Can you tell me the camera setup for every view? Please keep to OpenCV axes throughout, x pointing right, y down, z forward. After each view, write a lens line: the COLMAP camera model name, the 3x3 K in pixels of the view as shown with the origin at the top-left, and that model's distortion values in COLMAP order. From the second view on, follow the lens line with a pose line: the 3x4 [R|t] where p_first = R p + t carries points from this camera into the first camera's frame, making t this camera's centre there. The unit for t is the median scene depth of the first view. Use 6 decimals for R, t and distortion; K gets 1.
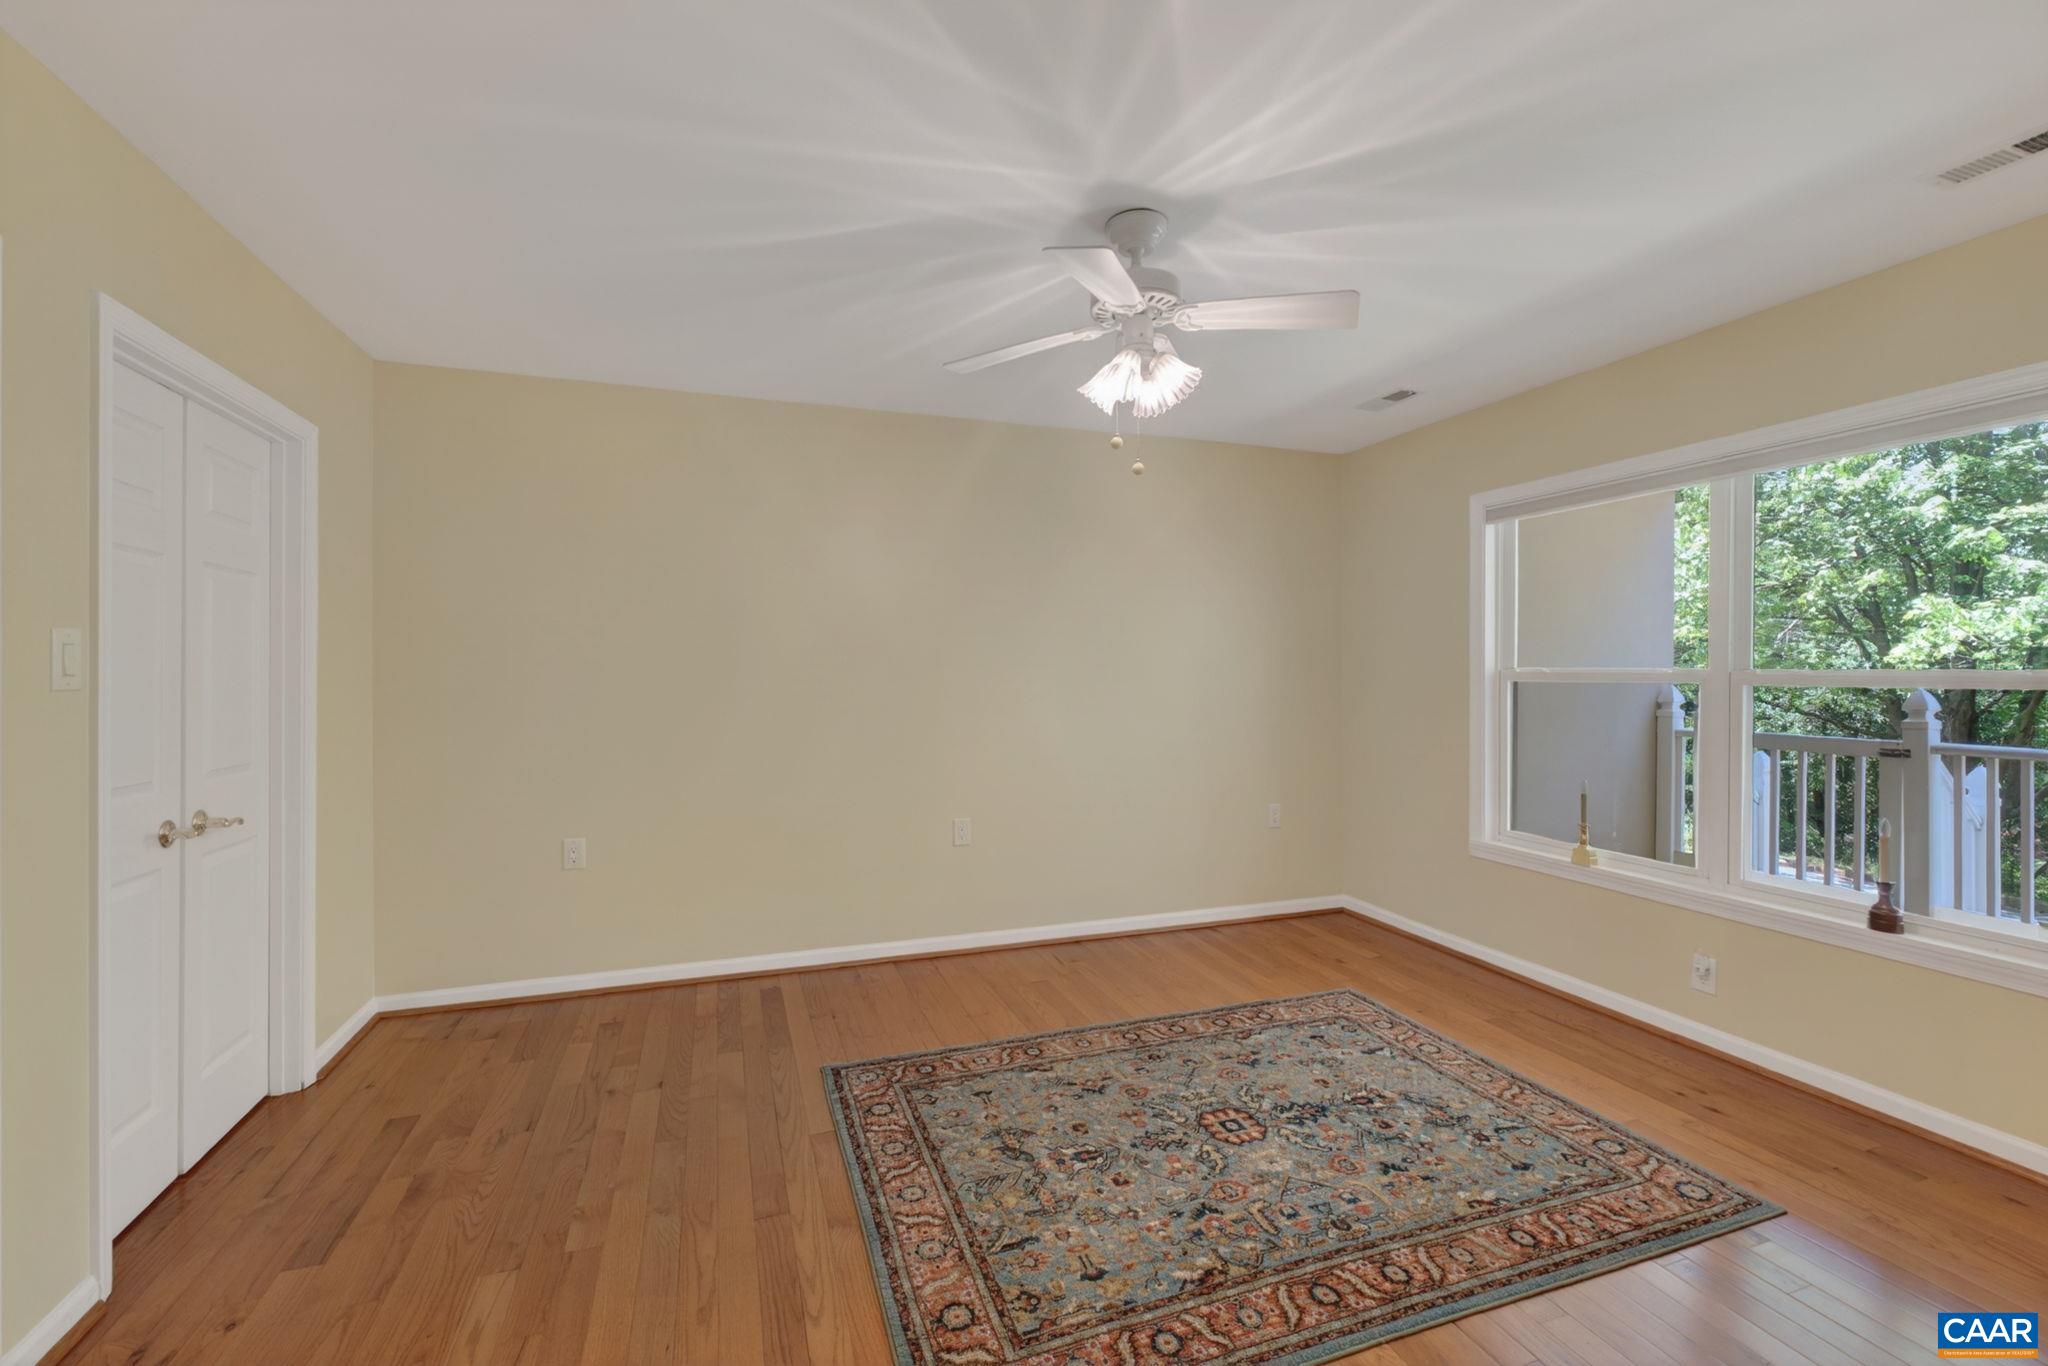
lens RADIAL K [[861.1, 0, 1017.6], [0, 861.1, 667.9], [0, 0, 1]] dist [-0.000234, -0.000233]
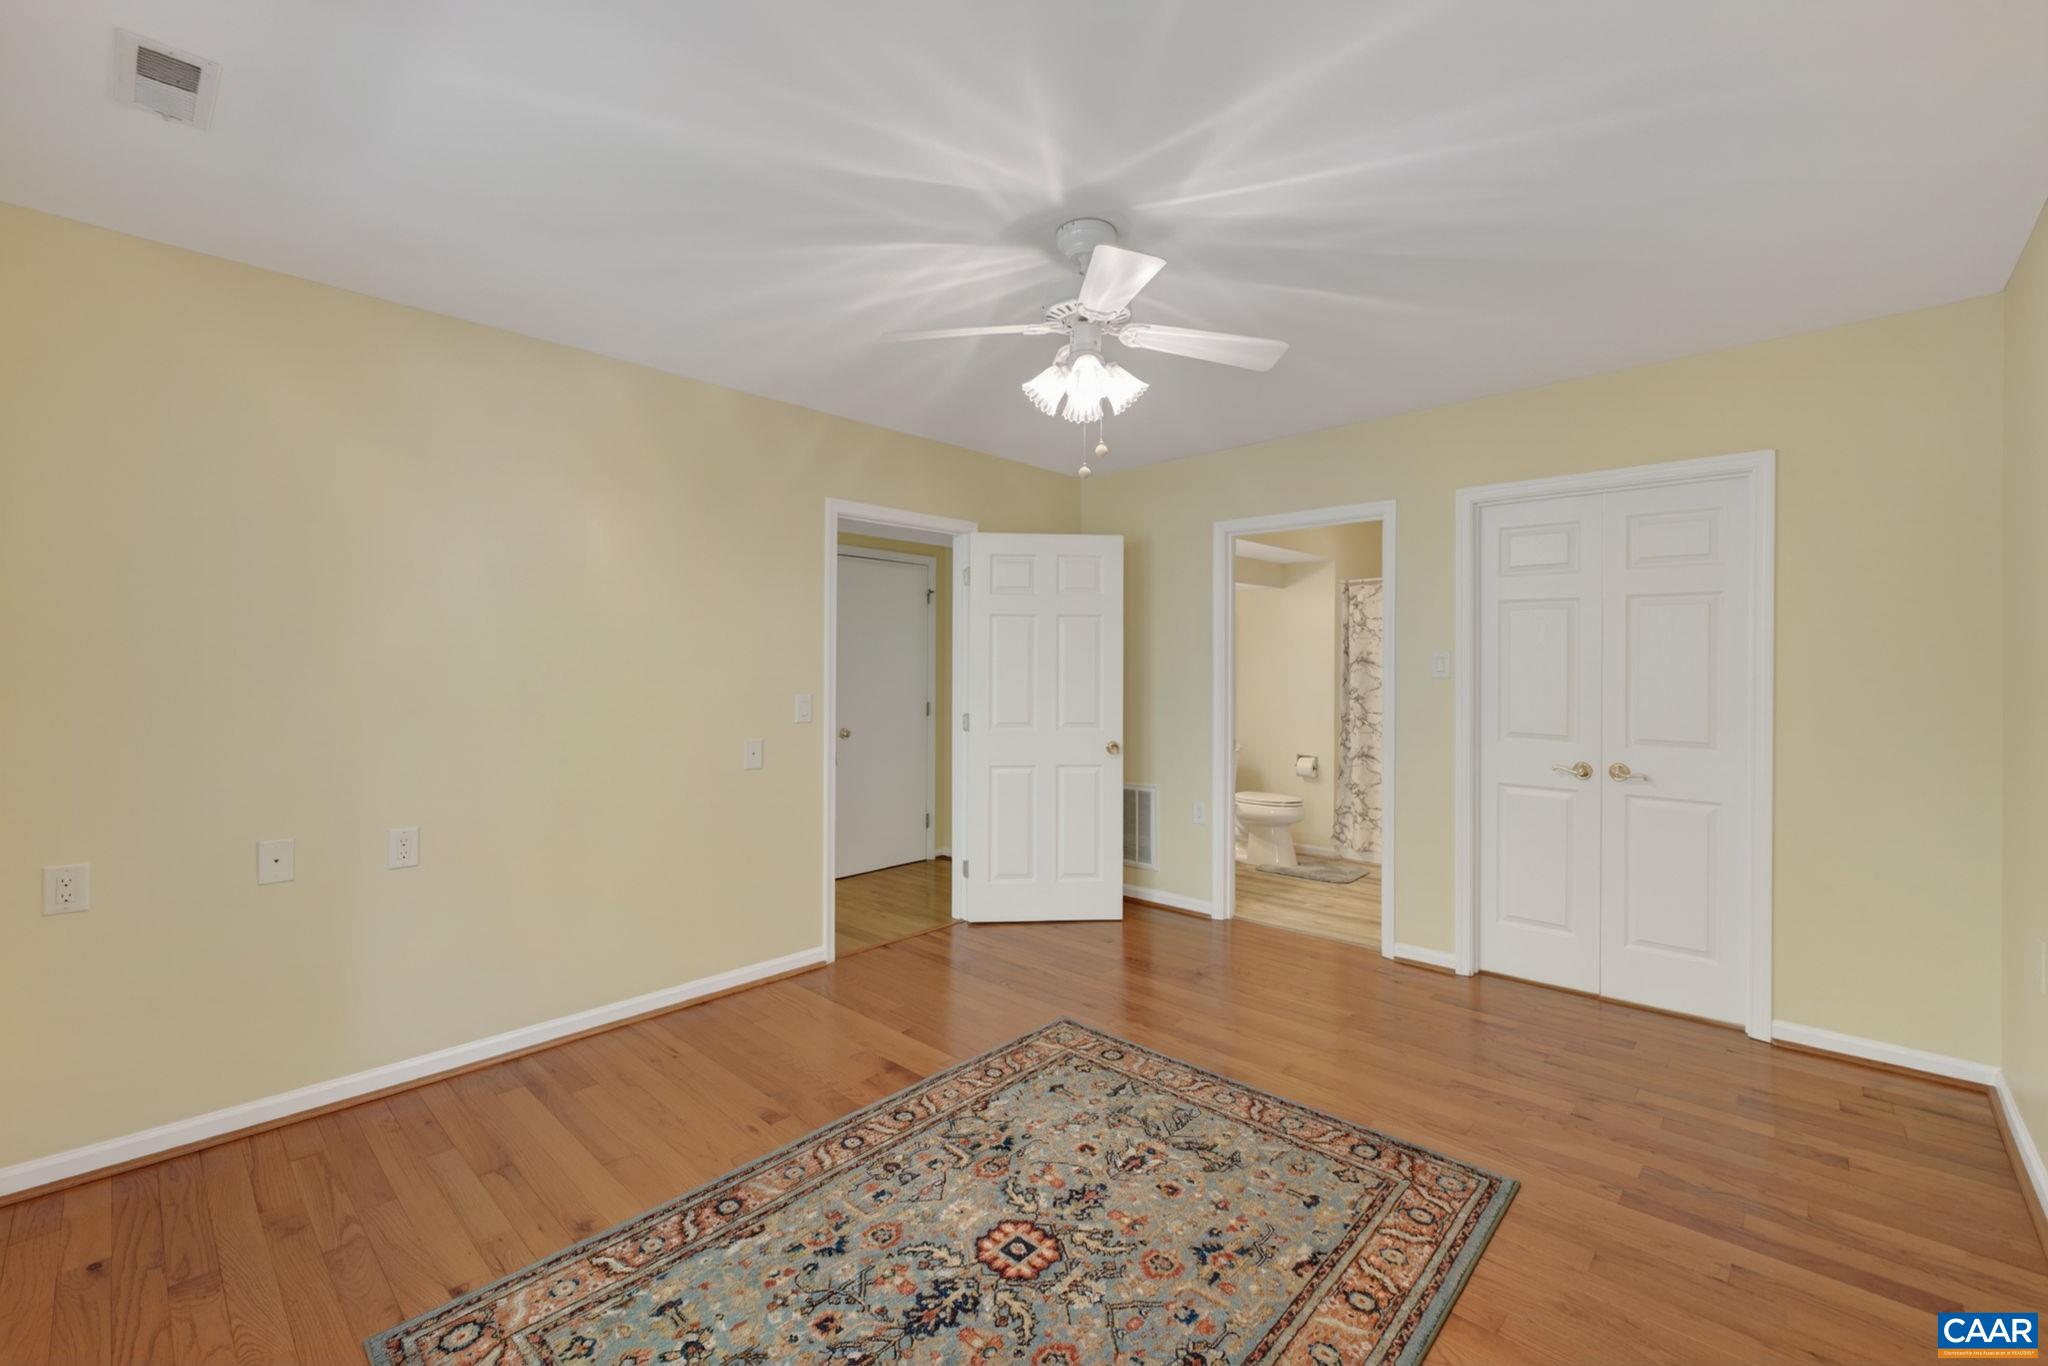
lens RADIAL K [[868.1, 0, 1018.0], [0, 868.1, 632.4], [0, 0, 1]] dist [-0.001741, -0.000869]
pose [[-0.887706, -0.019770, -0.459986, 0.669120], [-0.001792, 0.999218, -0.039489, -0.002758], [0.460408, -0.034230, -0.887047, 1.842906]]
